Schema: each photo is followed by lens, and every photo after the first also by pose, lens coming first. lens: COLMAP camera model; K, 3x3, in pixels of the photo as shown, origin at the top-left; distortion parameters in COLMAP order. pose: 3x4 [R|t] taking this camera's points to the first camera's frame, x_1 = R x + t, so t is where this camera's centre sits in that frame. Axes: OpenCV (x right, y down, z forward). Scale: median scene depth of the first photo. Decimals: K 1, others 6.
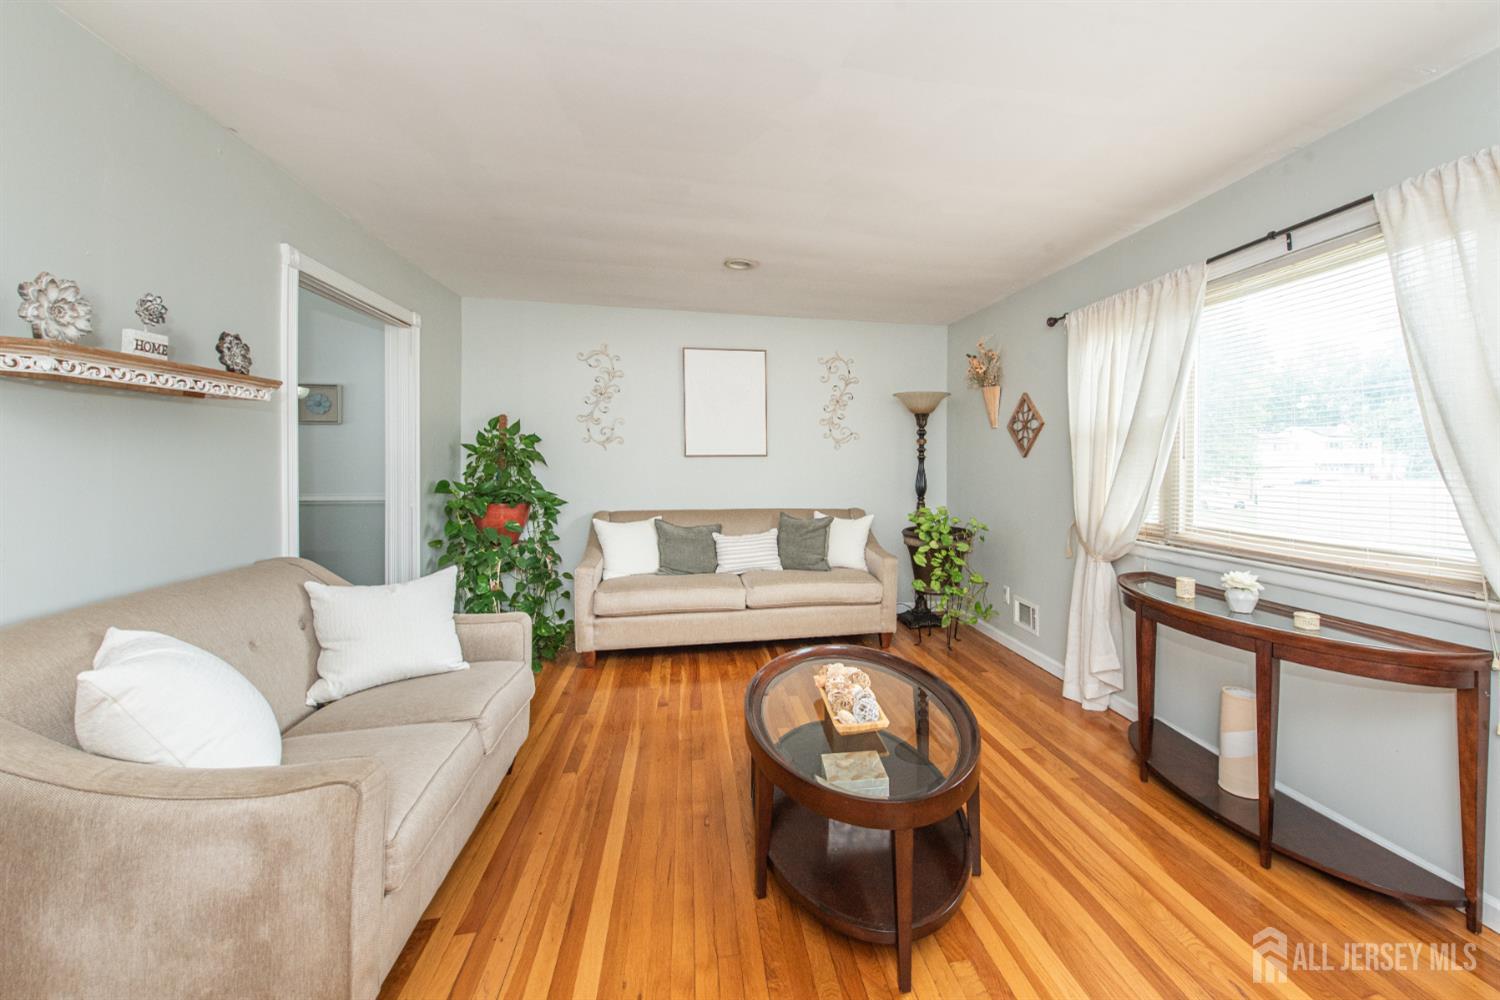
lens RADIAL K [[622.5, 0, 830.3], [0, 622.5, 455.0], [0, 0, 1]] dist [0.013231, -0.005457]
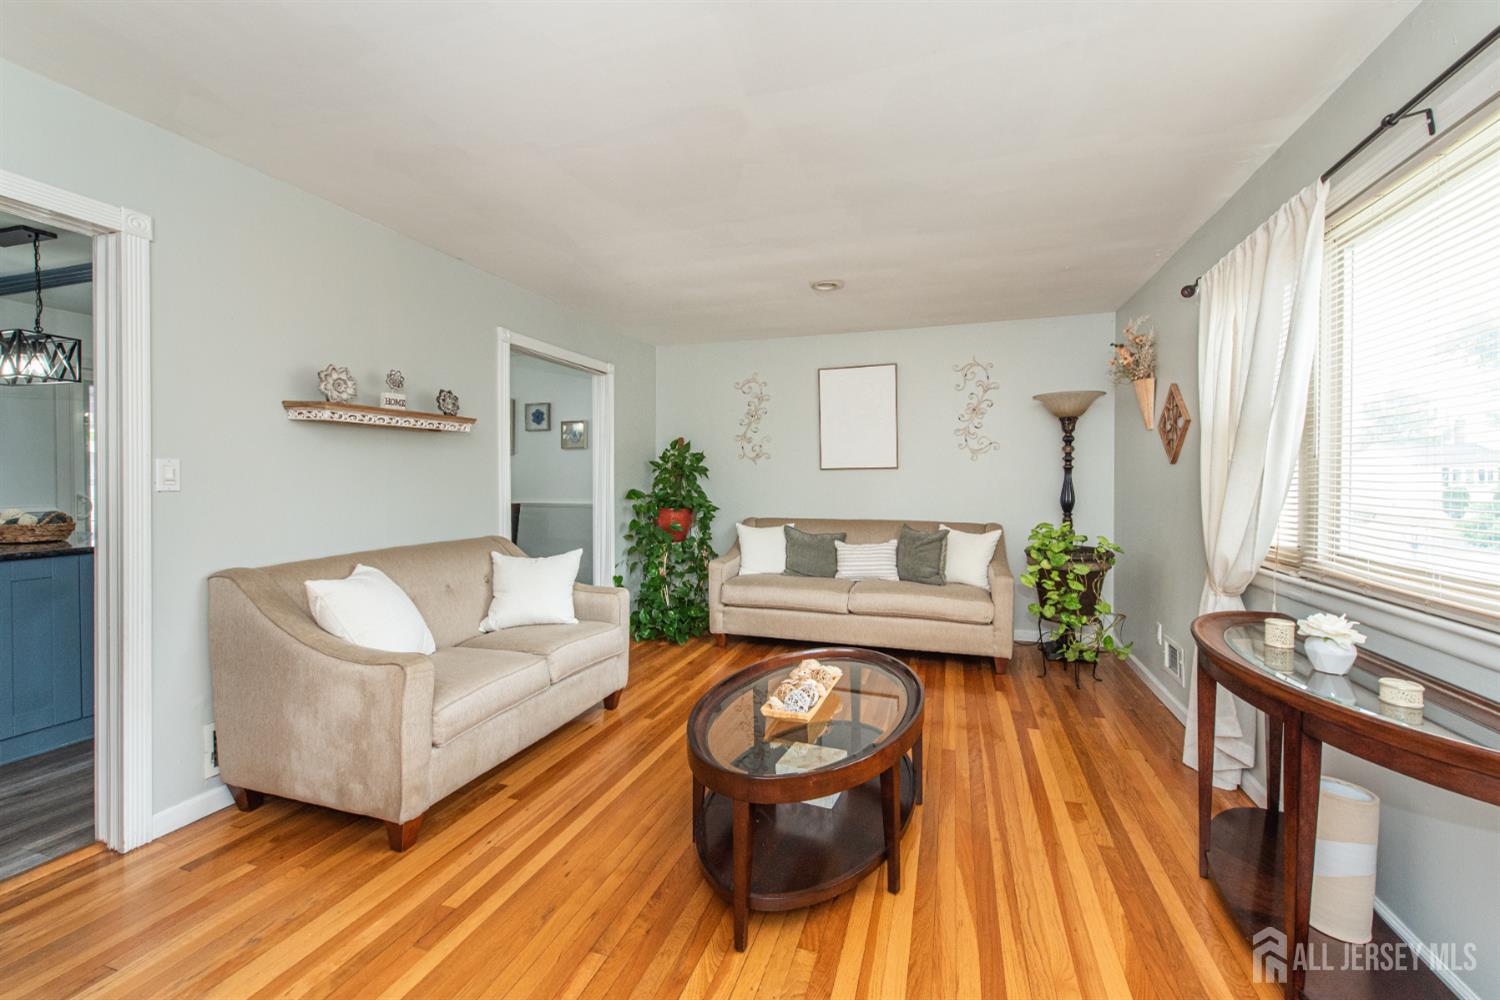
lens RADIAL K [[607.0, 0, 751.5], [0, 607.0, 478.3], [0, 0, 1]] dist [0.000512, -0.000410]
pose [[0.854903, -0.004811, -0.518765, 0.254179], [0.008087, 0.999959, 0.004052, 0.014814], [0.518724, -0.007659, 0.854907, 0.046382]]
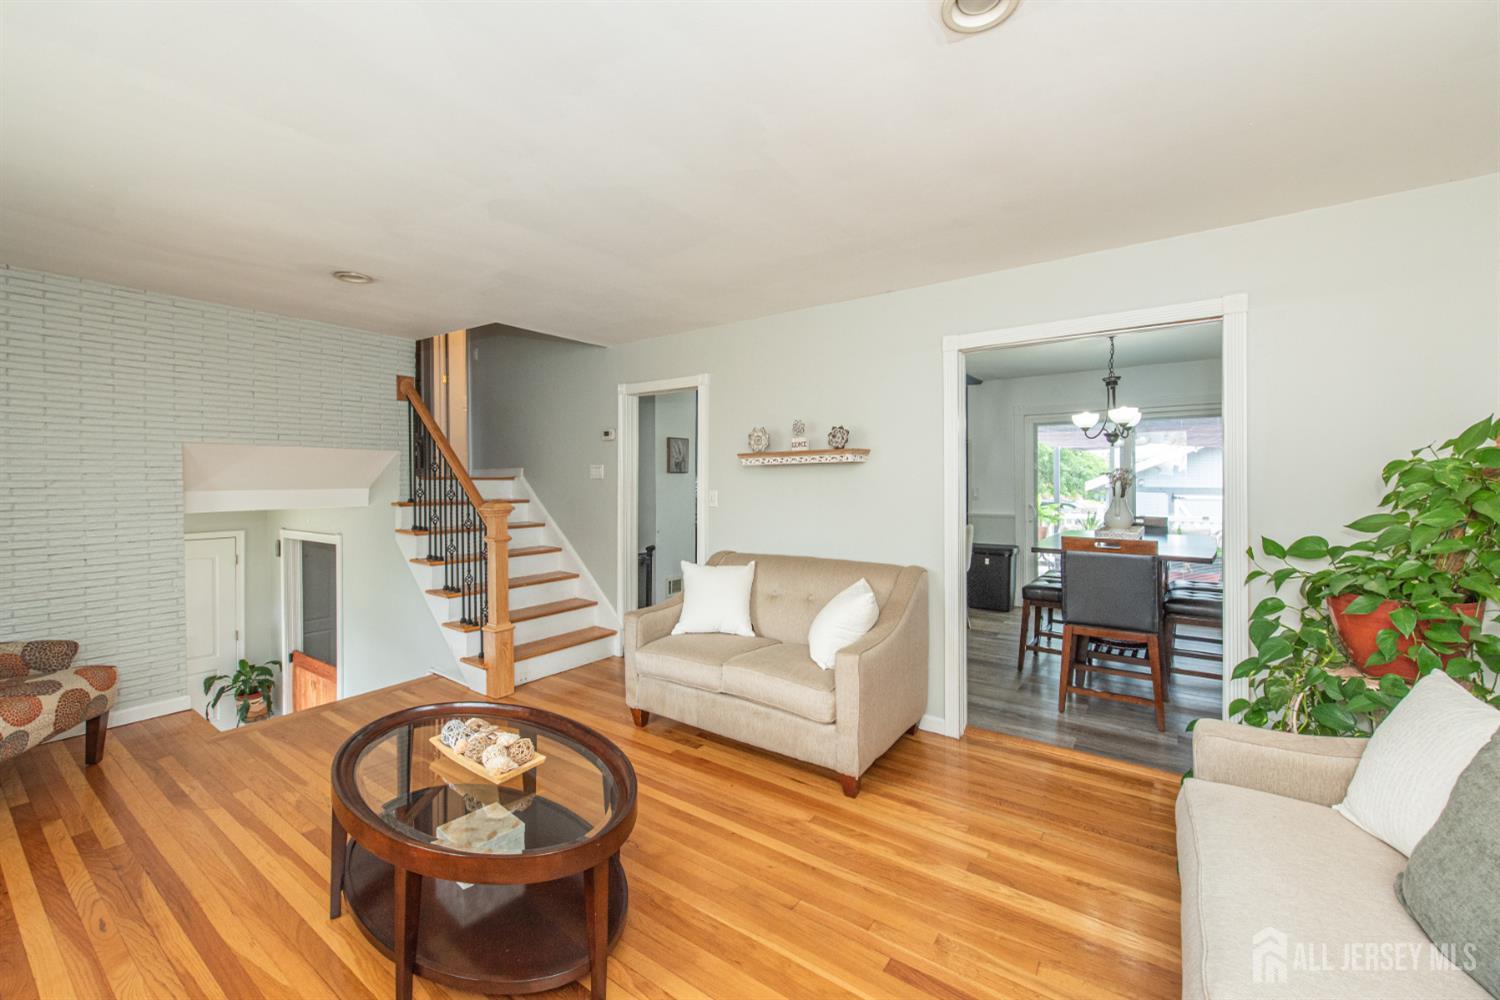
lens RADIAL K [[577.2, 0, 748.1], [0, 577.2, 487.7], [0, 0, 1]] dist [0.001246, 0.000113]
pose [[-0.734747, -0.000096, -0.678341, 0.178600], [-0.000266, 1.000000, 0.000147, -0.010171], [0.678341, 0.000289, -0.734747, 1.036962]]
